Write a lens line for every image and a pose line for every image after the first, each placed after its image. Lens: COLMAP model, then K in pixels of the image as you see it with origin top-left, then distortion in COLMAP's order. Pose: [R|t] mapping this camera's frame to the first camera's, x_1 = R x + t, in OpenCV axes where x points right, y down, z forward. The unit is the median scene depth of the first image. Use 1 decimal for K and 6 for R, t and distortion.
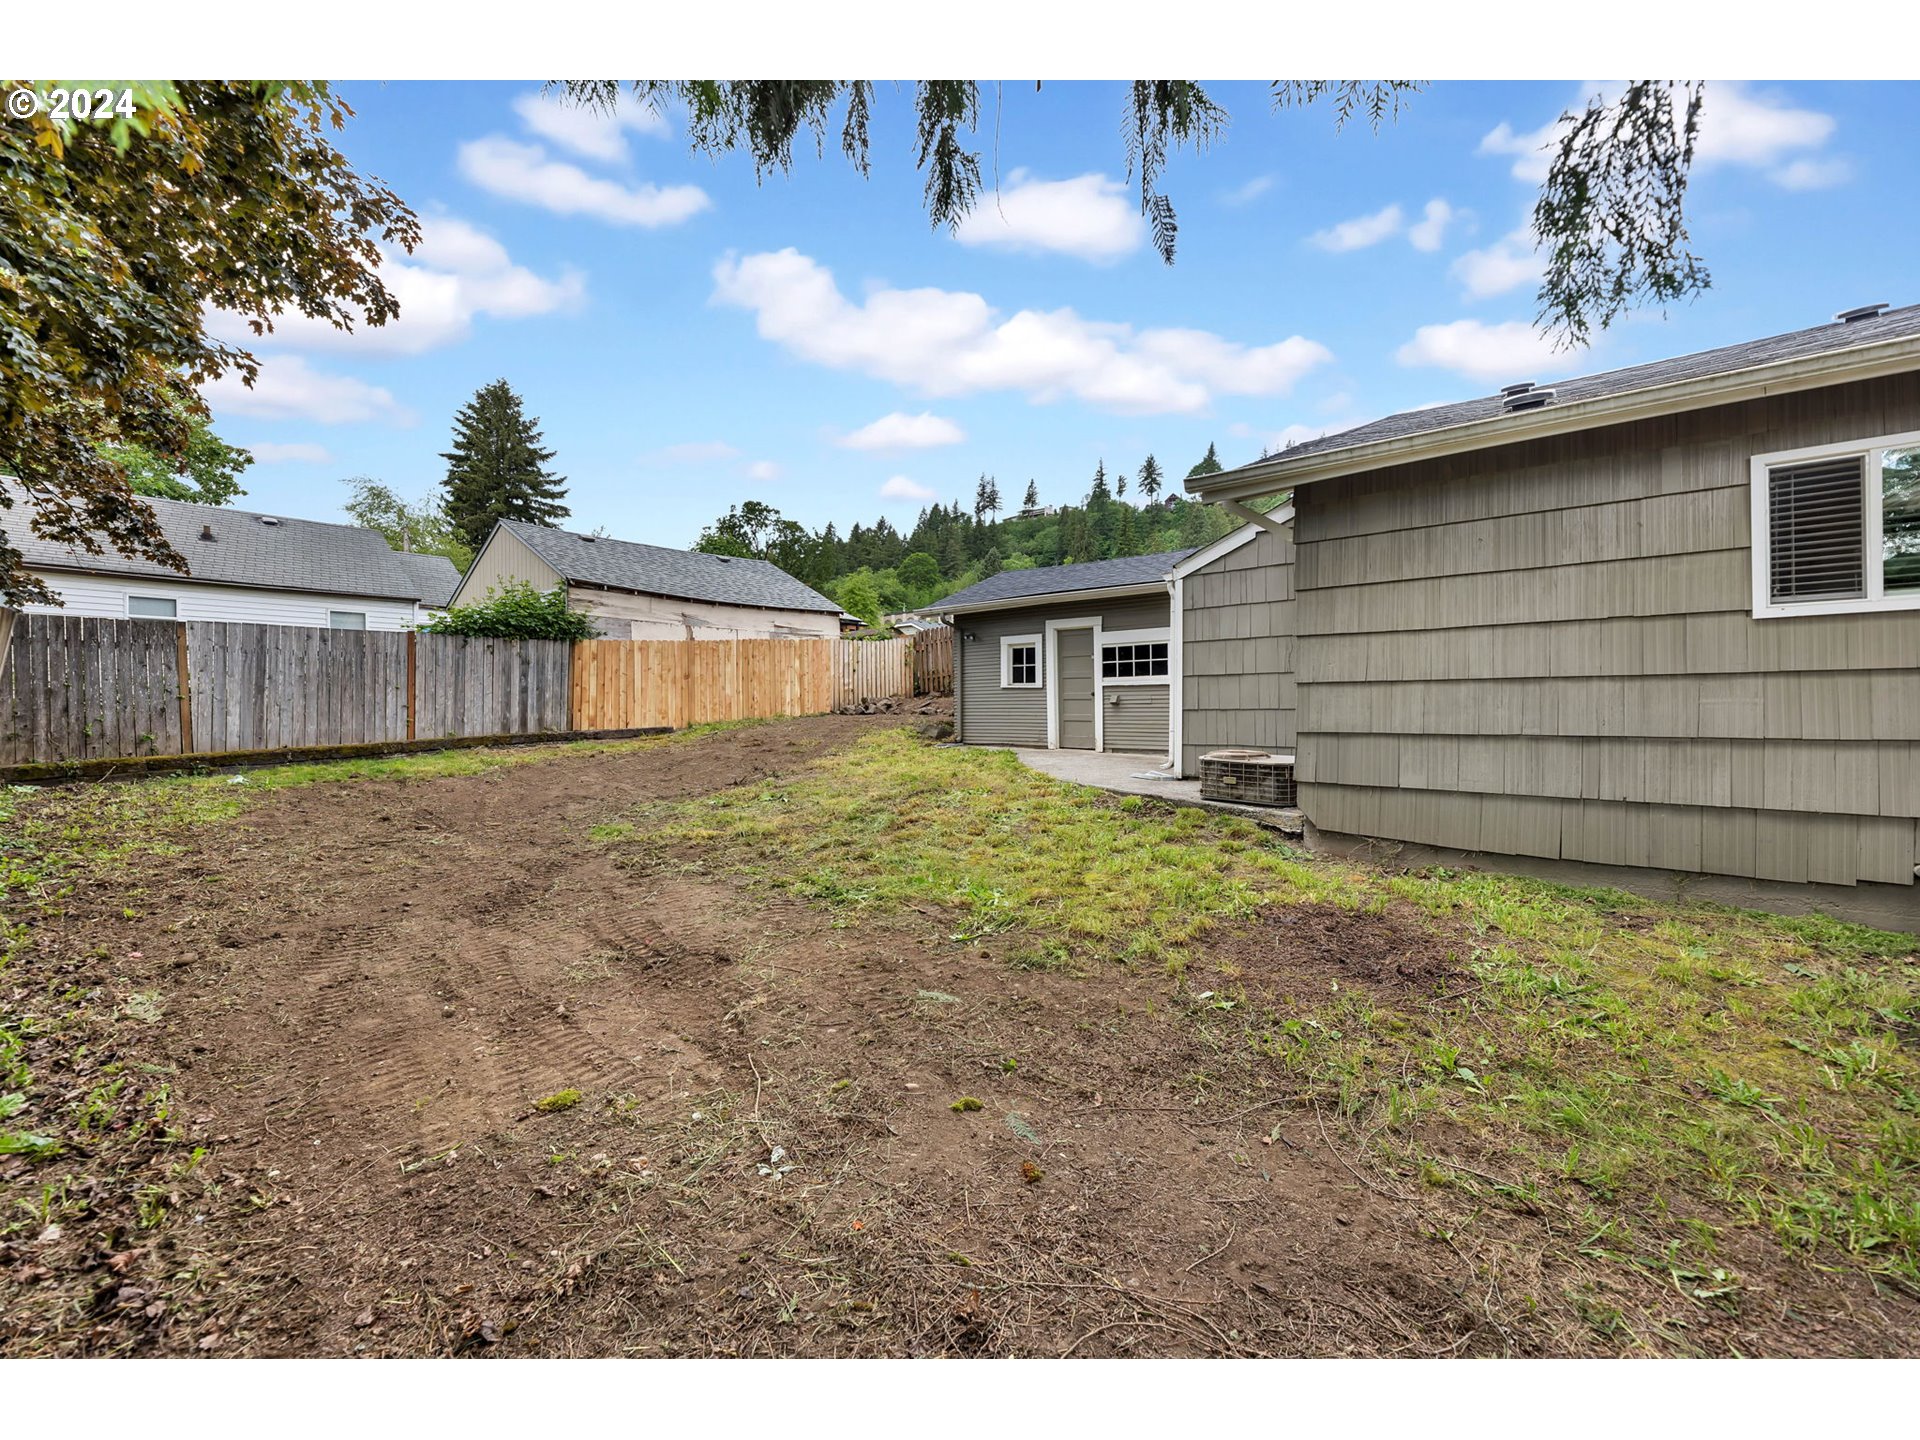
lens RADIAL K [[786.9, 0, 959.9], [0, 786.9, 703.7], [0, 0, 1]] dist [0.006483, 0.000390]
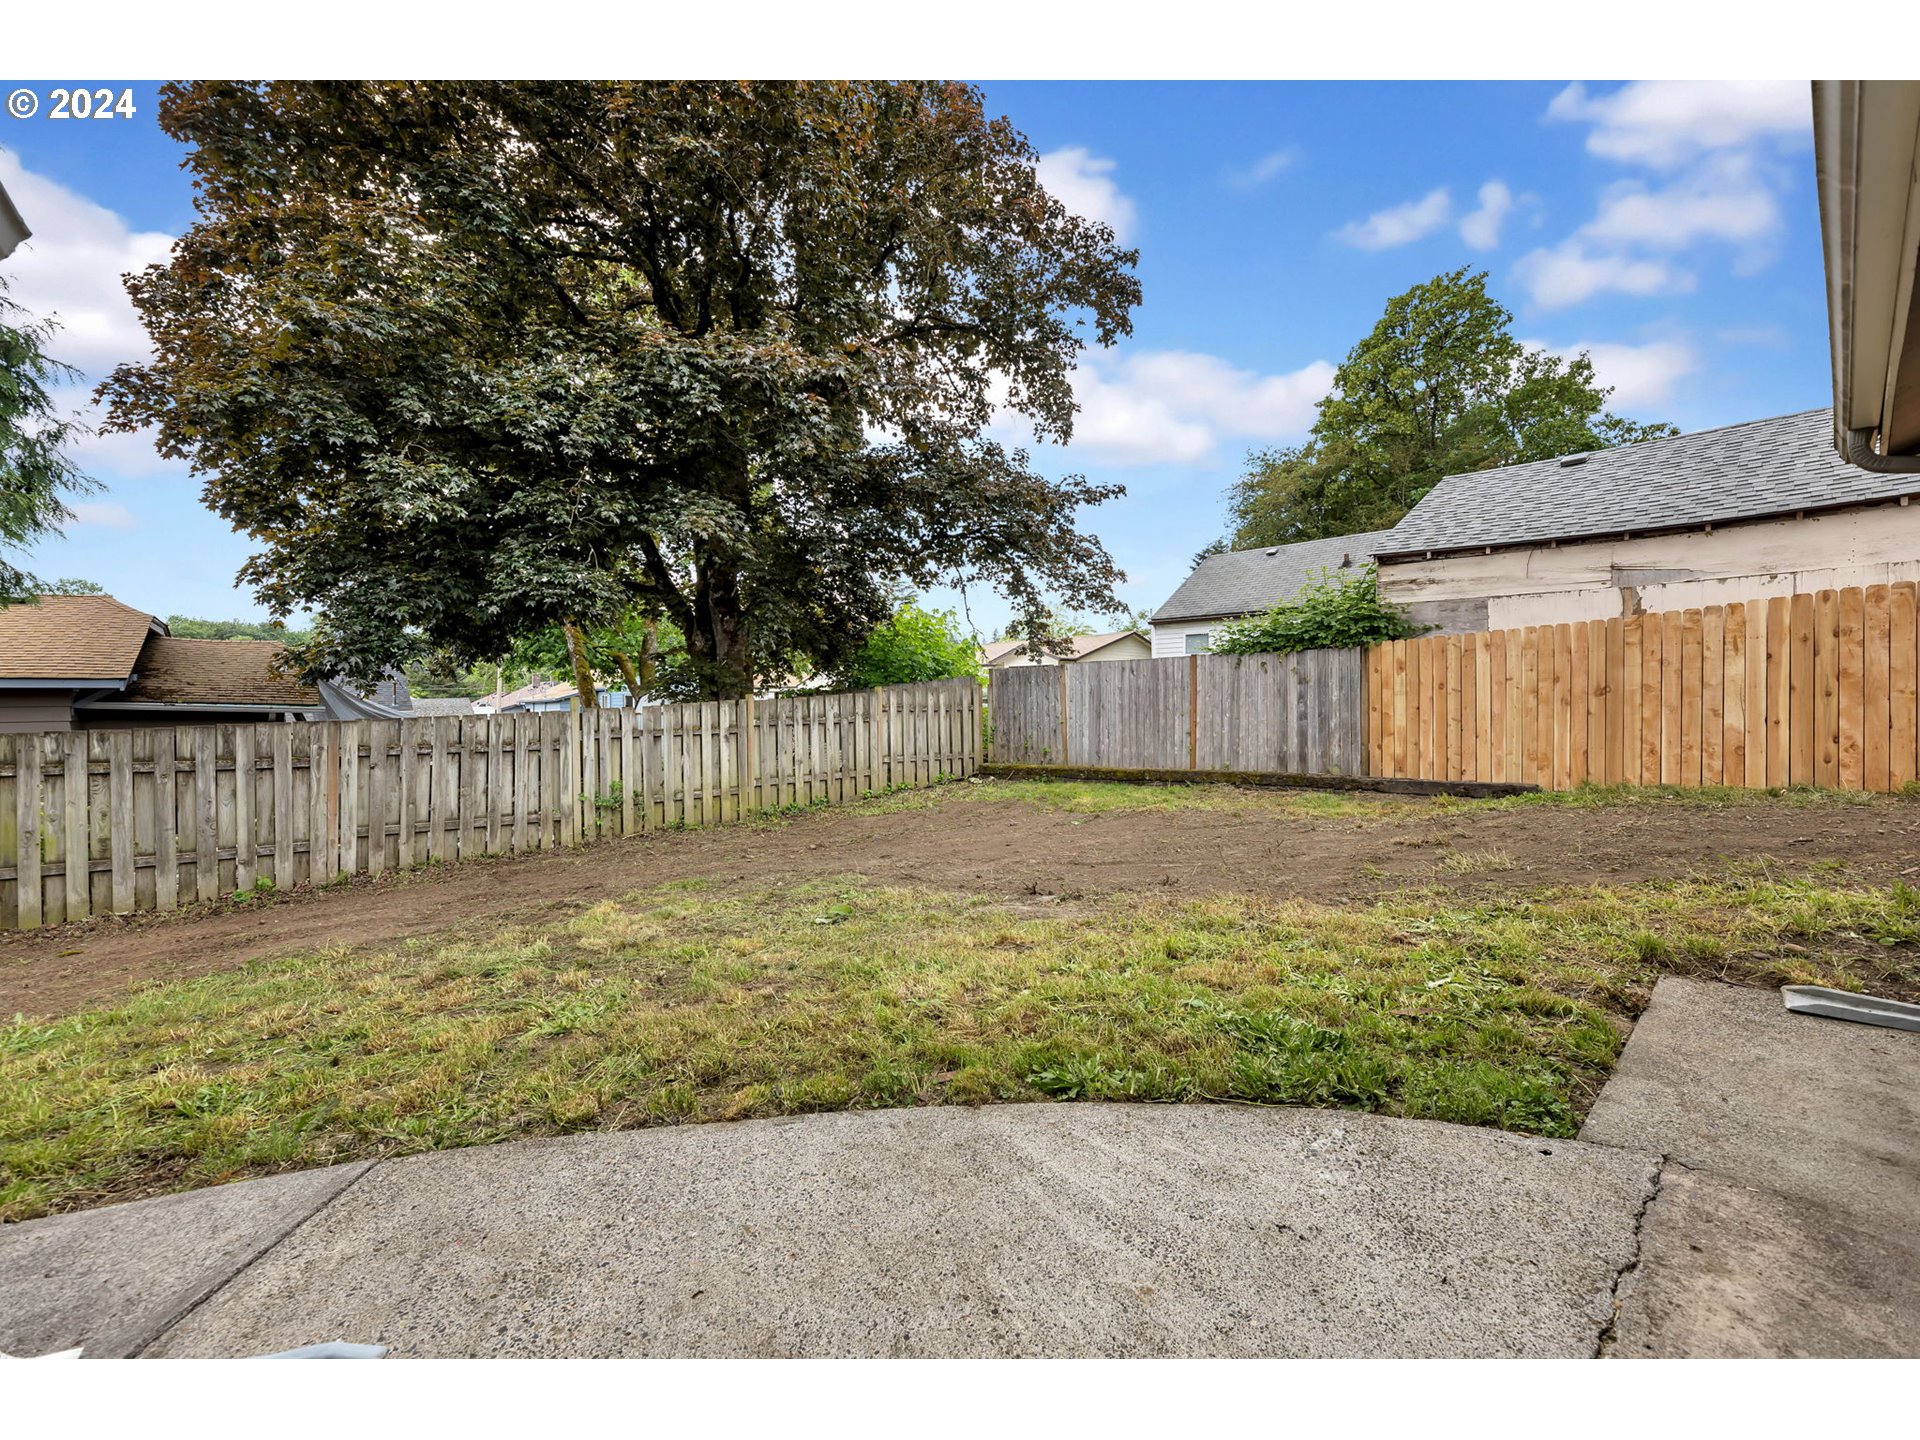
lens RADIAL K [[786.9, 0, 956.3], [0, 786.9, 707.8], [0, 0, 1]] dist [0.006483, 0.000390]
pose [[-0.160877, 0.007790, -0.986944, 0.244231], [-0.000710, 0.999968, 0.008008, -0.029935], [0.986974, 0.001989, -0.160866, 0.747842]]
